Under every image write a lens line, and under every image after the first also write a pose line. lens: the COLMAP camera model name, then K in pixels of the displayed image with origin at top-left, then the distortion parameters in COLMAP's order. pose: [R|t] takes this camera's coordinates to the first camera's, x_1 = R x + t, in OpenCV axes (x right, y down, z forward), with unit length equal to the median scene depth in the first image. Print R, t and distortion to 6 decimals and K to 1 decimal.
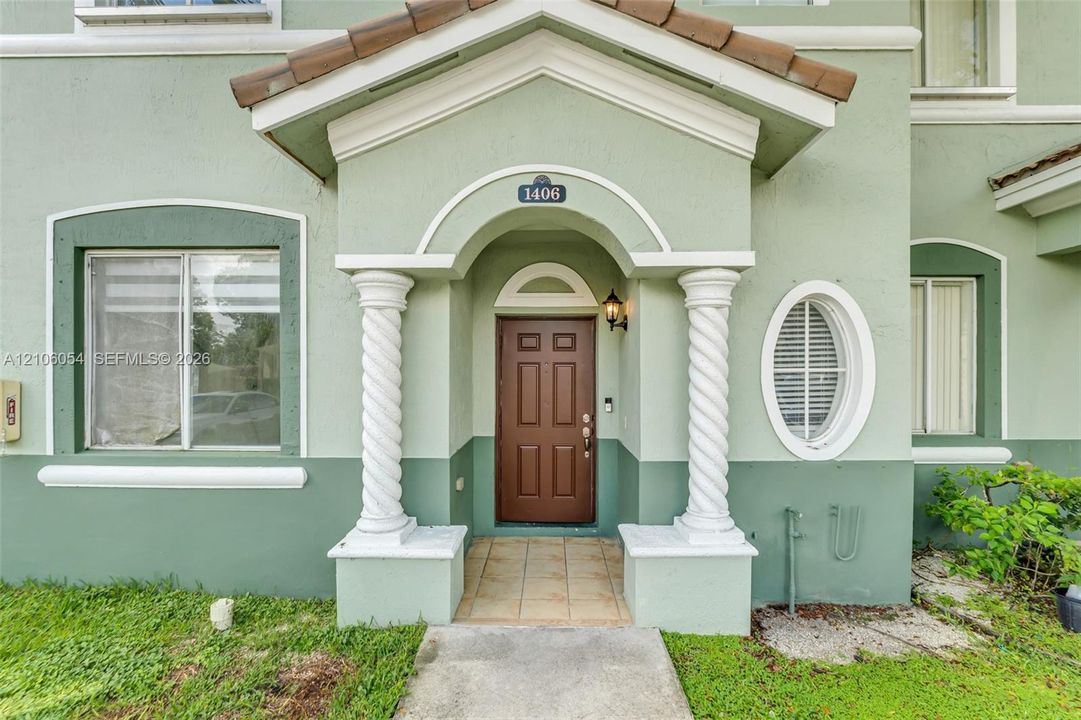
lens RADIAL K [[477.5, 0, 539.8], [0, 477.5, 366.7], [0, 0, 1]] dist [-0.002434, 0.001000]
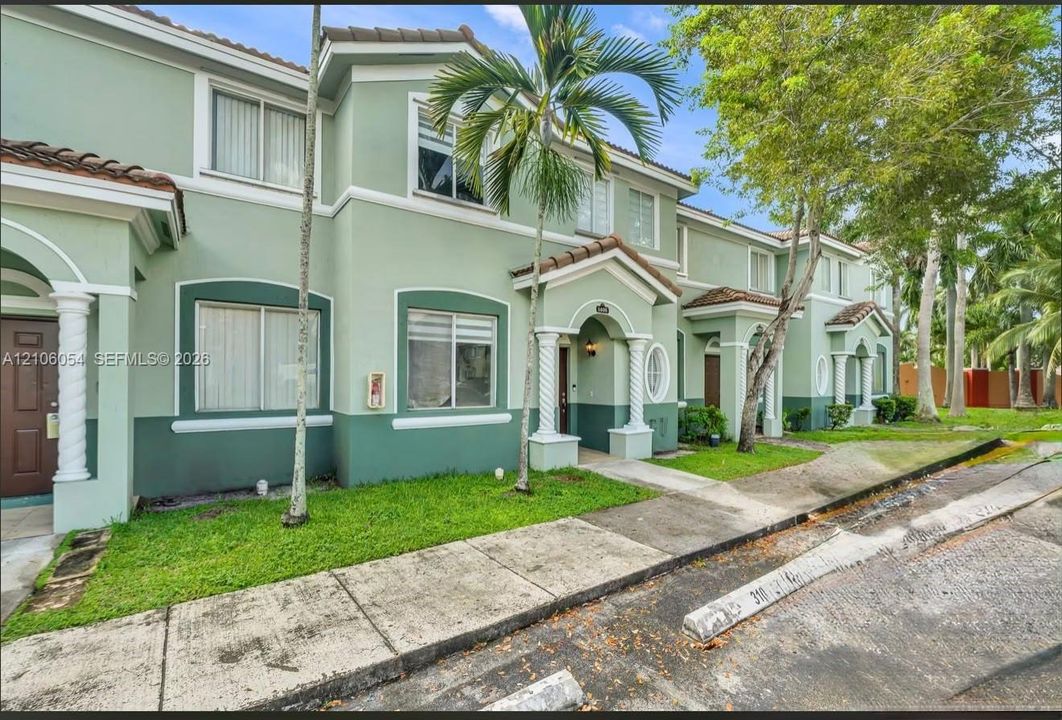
lens RADIAL K [[469.3, 0, 535.5], [0, 469.3, 365.9], [0, 0, 1]] dist [0.002759, 0.000160]
pose [[0.803965, 0.017349, 0.594423, -1.817616], [-0.008354, 0.999805, -0.017883, 0.023569], [-0.594618, 0.009411, 0.803954, -0.928047]]
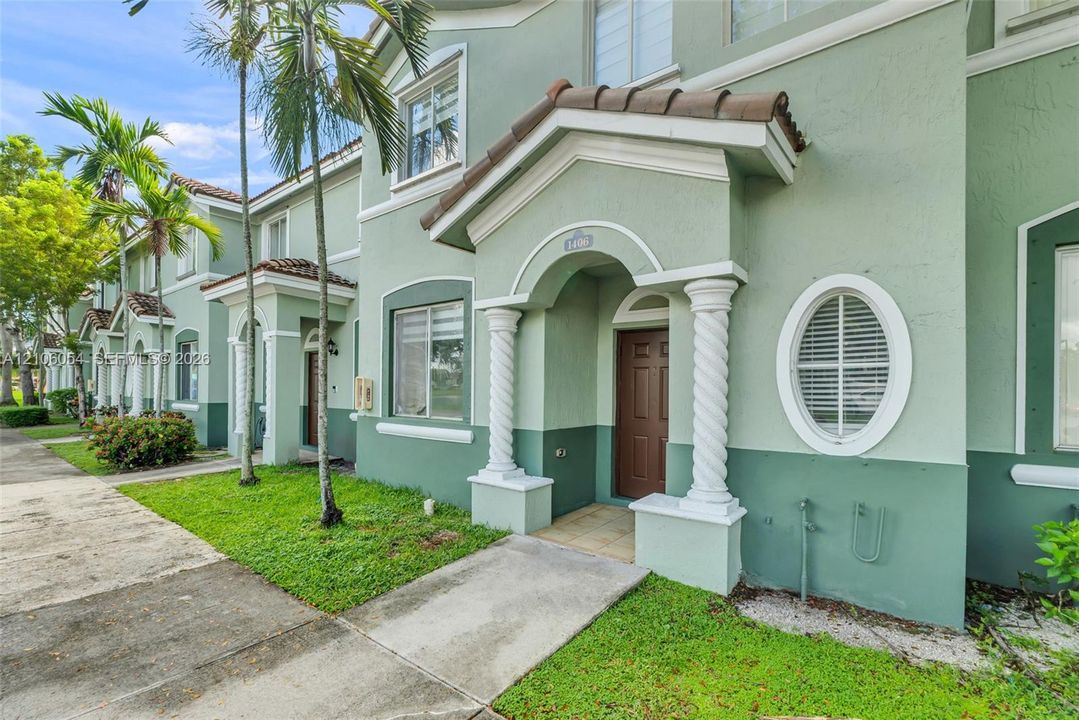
lens RADIAL K [[476.6, 0, 525.4], [0, 476.6, 383.7], [0, 0, 1]] dist [-0.002434, 0.001000]
pose [[0.785568, 0.002538, -0.618771, 0.692741], [-0.007496, 0.999957, -0.005415, 0.057095], [0.618731, 0.008892, 0.785553, -0.183253]]
